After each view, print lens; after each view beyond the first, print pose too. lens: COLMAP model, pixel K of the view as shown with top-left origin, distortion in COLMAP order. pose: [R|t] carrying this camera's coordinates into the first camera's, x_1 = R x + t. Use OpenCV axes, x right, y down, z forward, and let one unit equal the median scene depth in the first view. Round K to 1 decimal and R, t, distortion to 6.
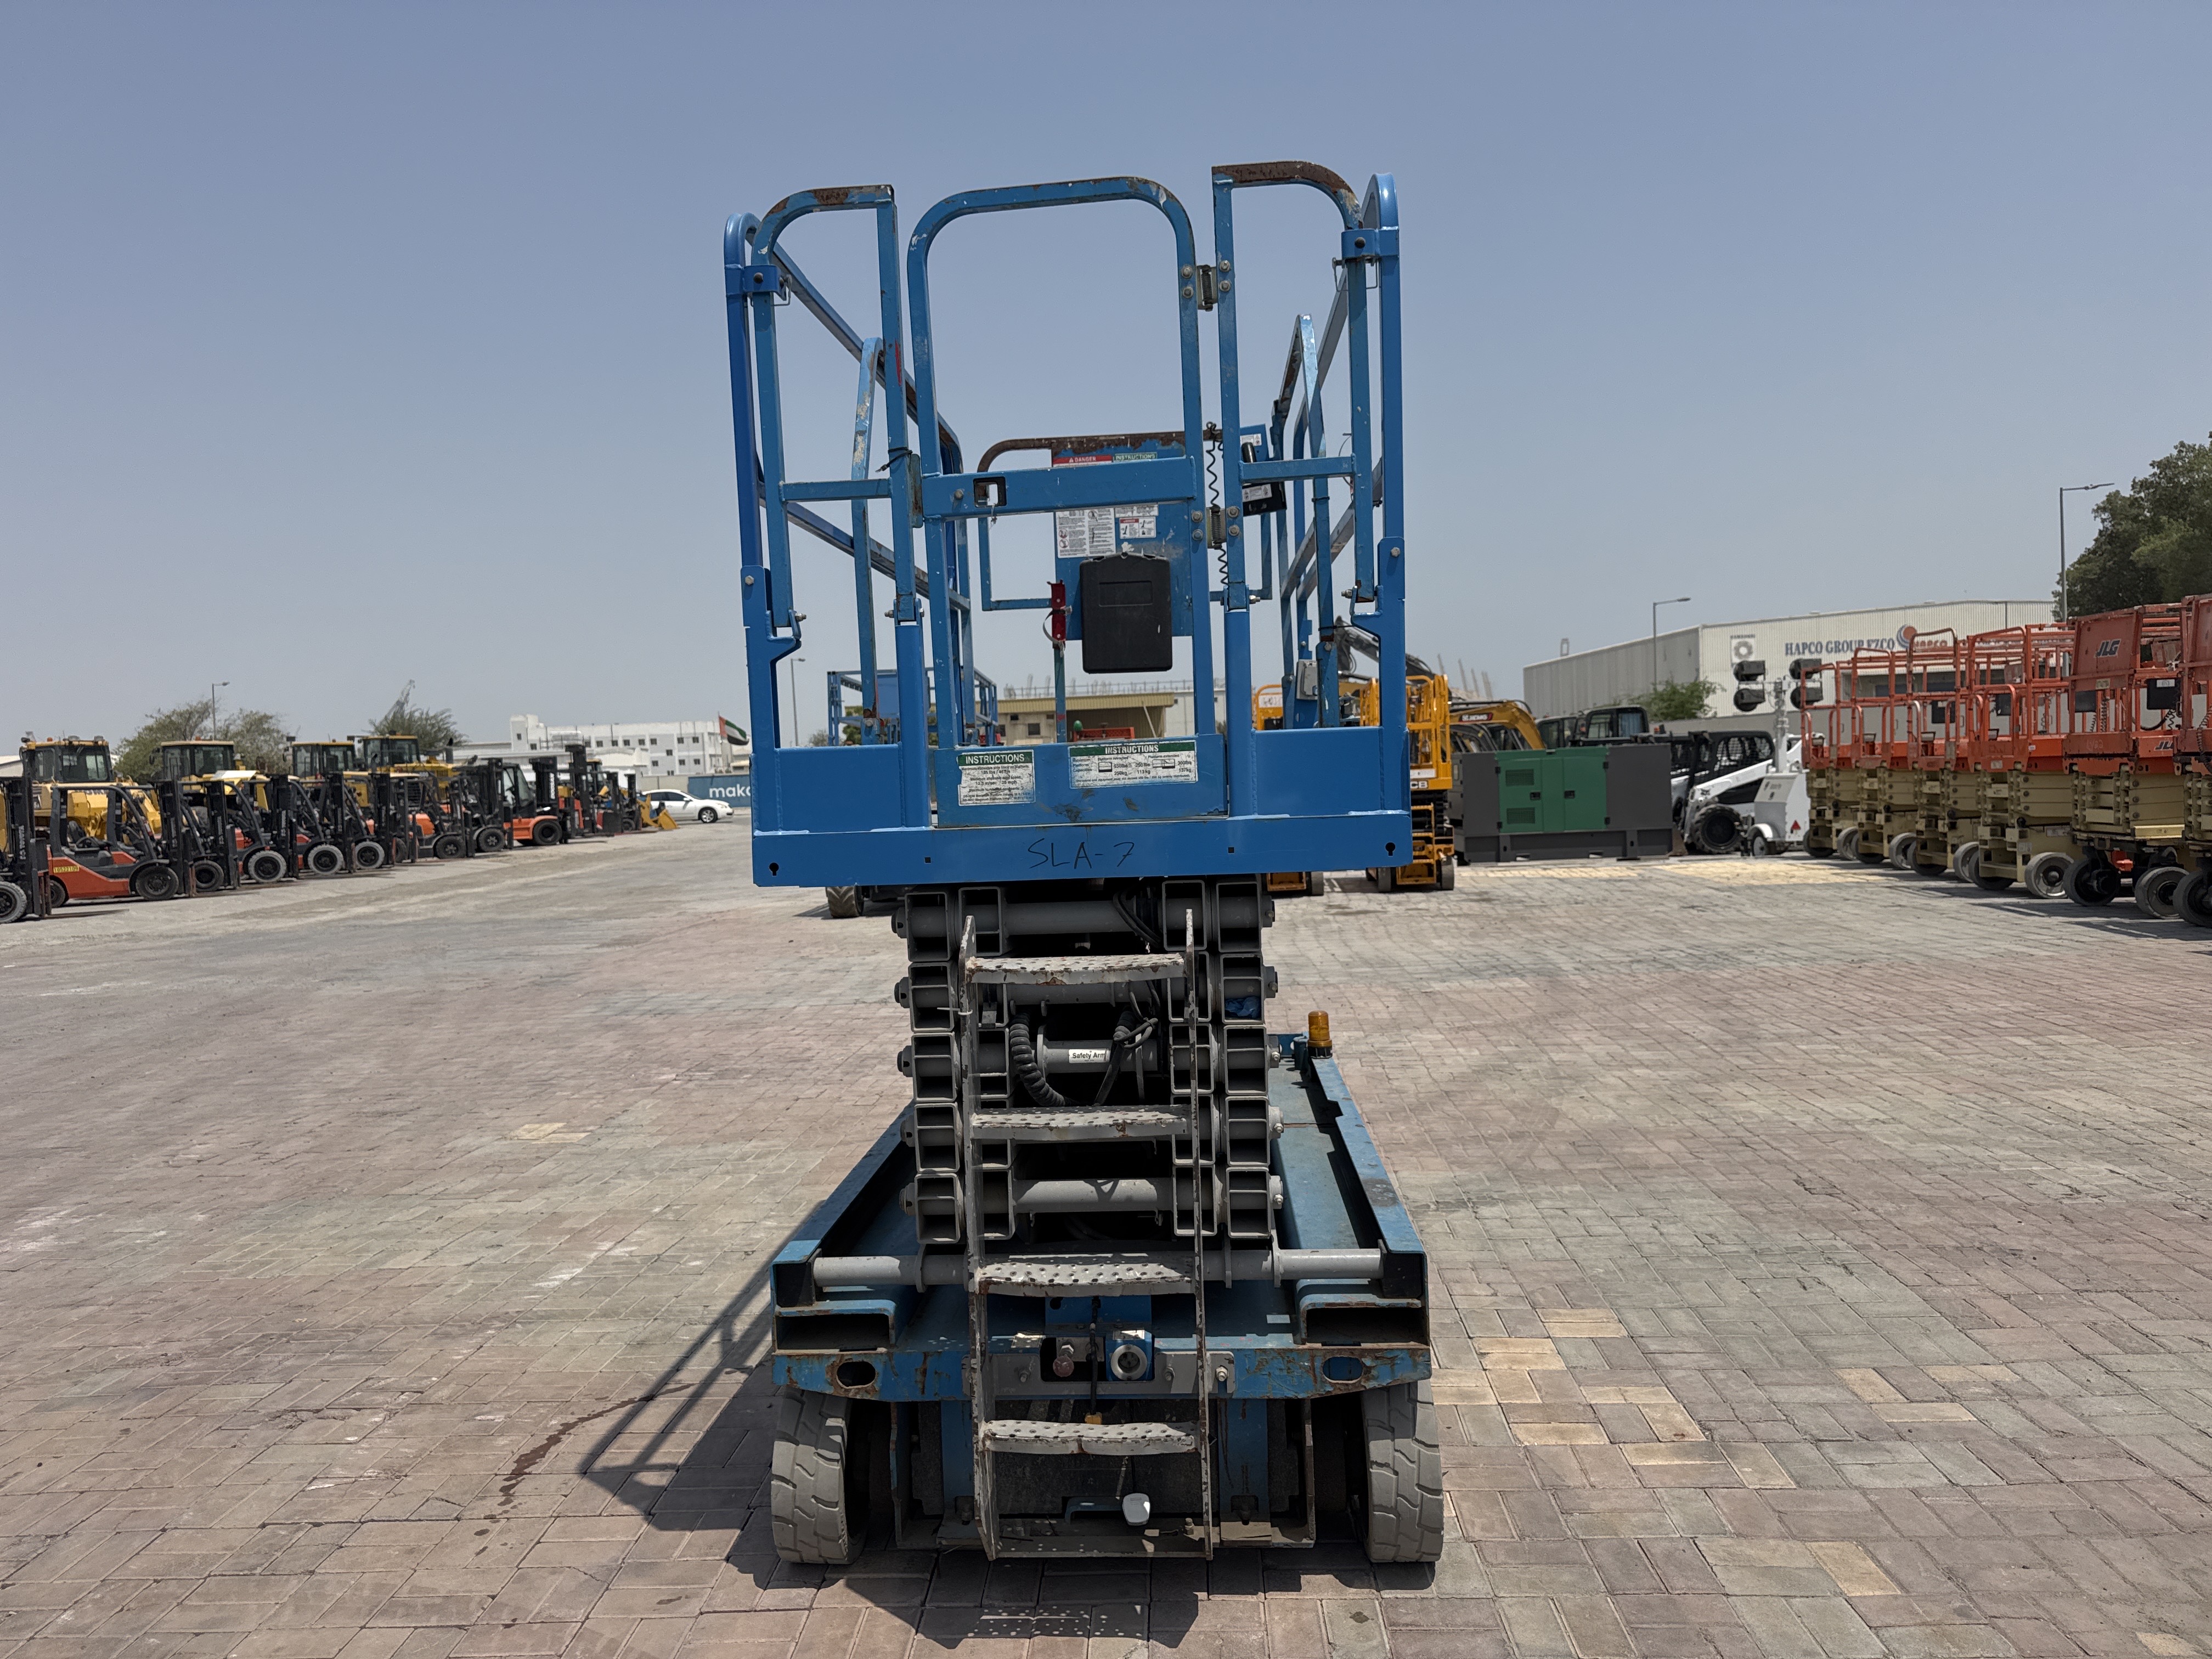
lens RADIAL K [[1552.3, 0, 1107.3], [0, 1552.3, 840.2], [0, 0, 1]] dist [0.123299, -0.207168]
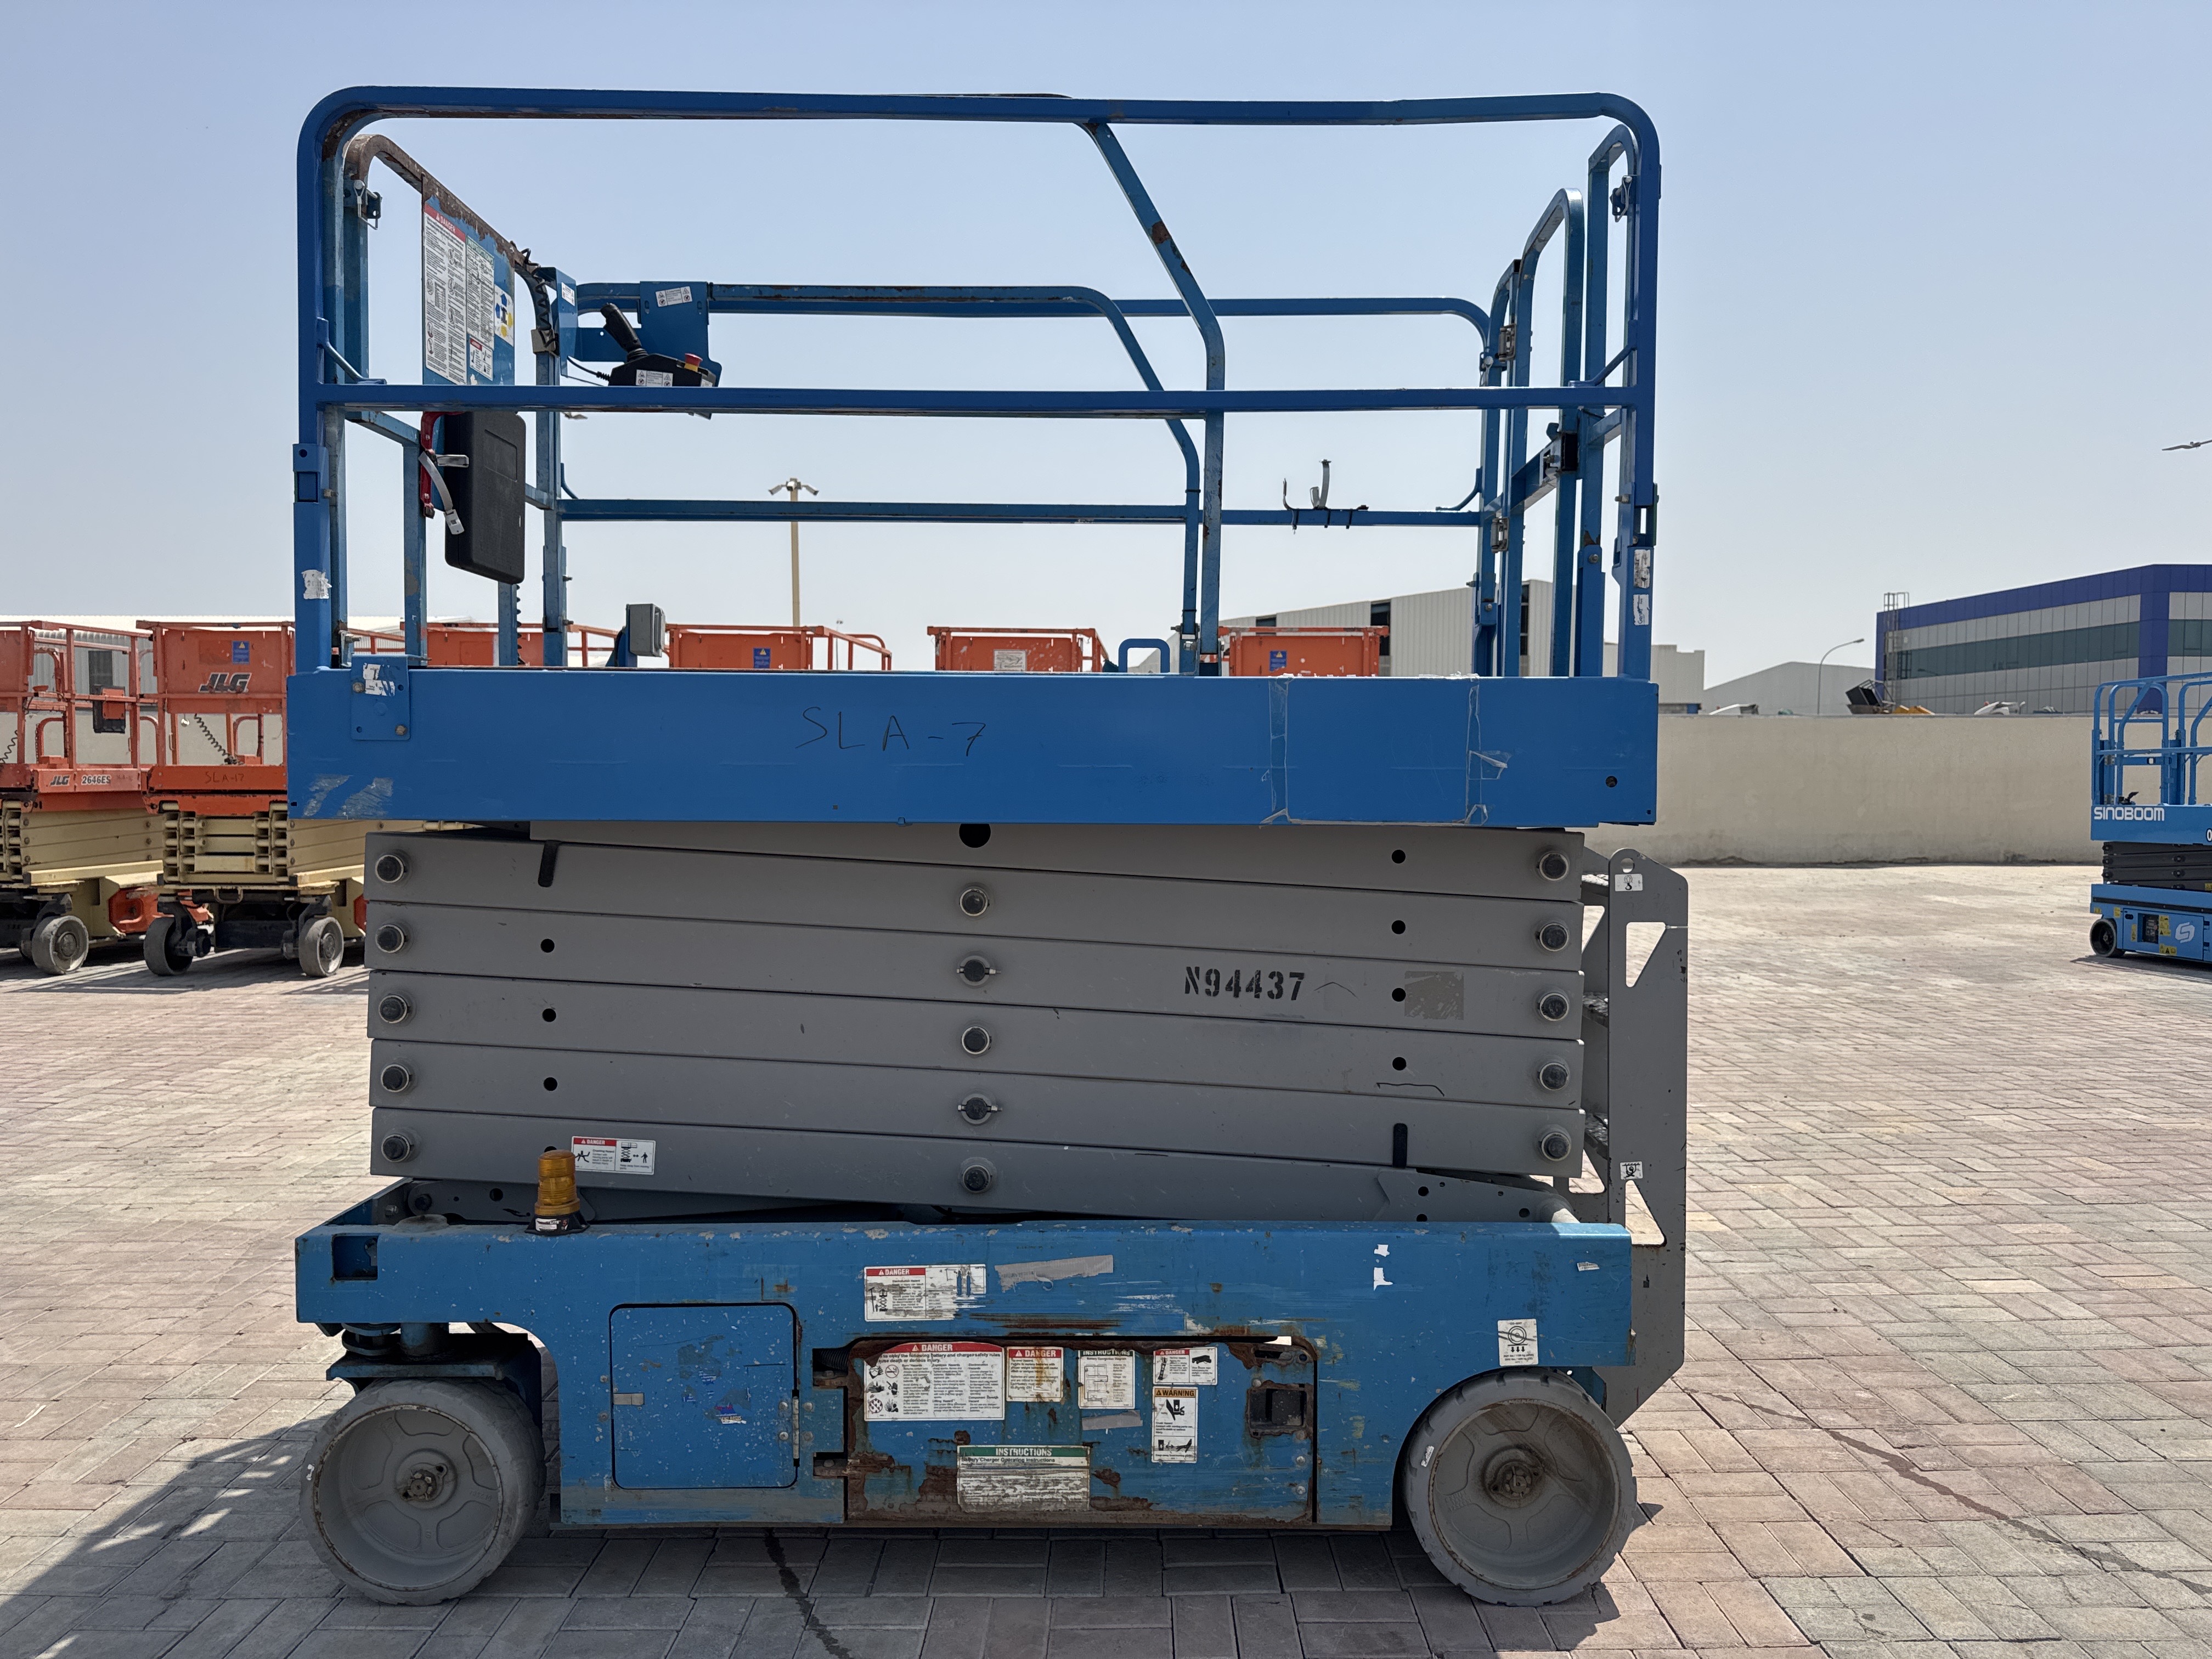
lens RADIAL K [[1533.9, 0, 1099.1], [0, 1533.9, 830.6], [0, 0, 1]] dist [0.071527, -0.116450]
pose [[-0.050719, -0.002731, 0.998709, -0.113545], [0.047802, 0.998843, 0.005159, 0.001605], [-0.997568, 0.048002, -0.050530, 0.135996]]
